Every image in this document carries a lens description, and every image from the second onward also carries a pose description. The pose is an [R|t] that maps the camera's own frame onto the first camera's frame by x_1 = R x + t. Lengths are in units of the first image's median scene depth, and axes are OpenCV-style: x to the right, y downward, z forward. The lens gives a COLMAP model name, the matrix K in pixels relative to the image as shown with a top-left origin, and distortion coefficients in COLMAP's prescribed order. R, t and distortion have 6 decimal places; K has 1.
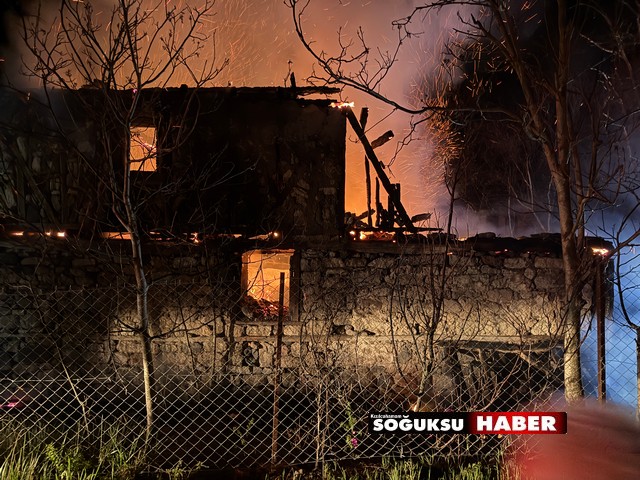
lens RADIAL K [[438.4, 0, 320.0], [0, 438.4, 240.0], [0, 0, 1]] dist [0.004752, -0.001610]
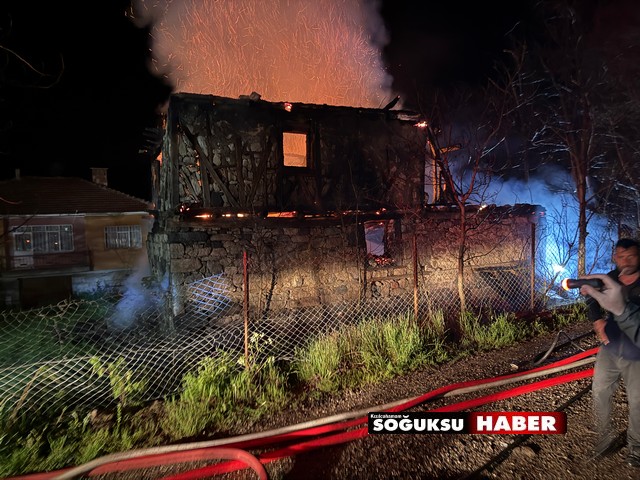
lens RADIAL K [[438.4, 0, 320.0], [0, 438.4, 240.0], [0, 0, 1]] dist [0.004752, -0.001610]
pose [[0.905250, -0.062665, 0.420232, -0.952897], [0.042647, 0.997470, 0.056875, -0.003551], [-0.422733, -0.033564, 0.905633, -0.271747]]
